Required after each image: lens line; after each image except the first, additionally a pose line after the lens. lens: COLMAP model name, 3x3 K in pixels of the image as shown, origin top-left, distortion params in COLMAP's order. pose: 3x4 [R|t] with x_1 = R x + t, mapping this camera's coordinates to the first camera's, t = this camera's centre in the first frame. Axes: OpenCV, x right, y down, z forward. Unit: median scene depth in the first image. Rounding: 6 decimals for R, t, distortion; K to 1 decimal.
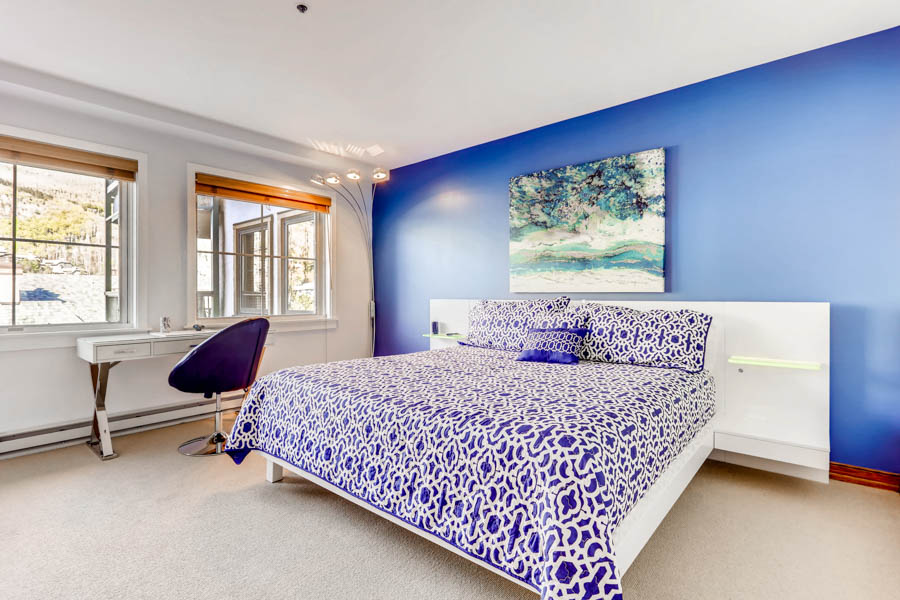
lens RADIAL K [[434.2, 0, 450.0], [0, 434.2, 300.0], [0, 0, 1]] dist [-0.002077, -0.000343]
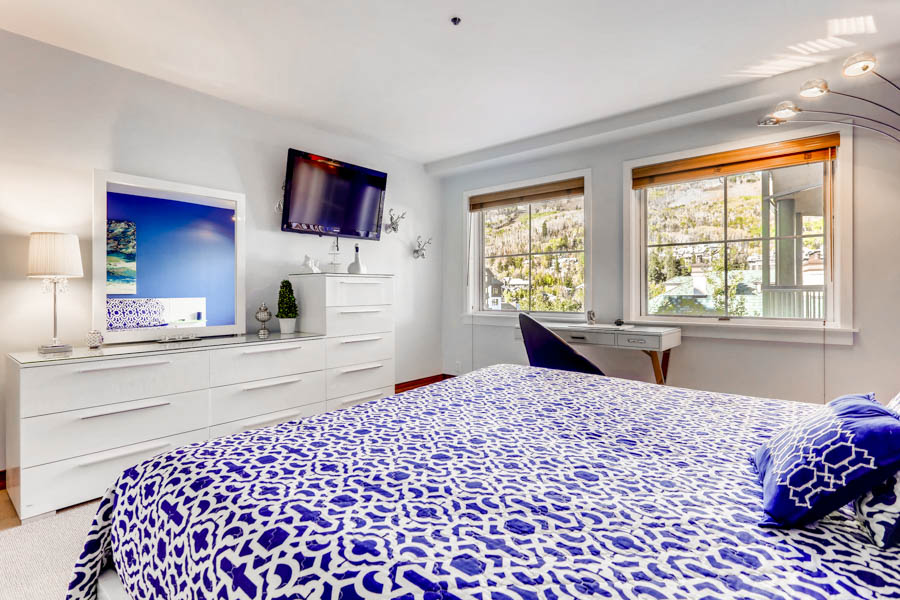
lens RADIAL K [[434.2, 0, 450.0], [0, 434.2, 300.0], [0, 0, 1]] dist [-0.002077, -0.000343]
pose [[0.033065, 0.025021, -0.999140, 0.367412], [-0.005358, 0.999677, 0.024857, -0.010950], [0.999439, 0.004531, 0.033188, 0.484366]]
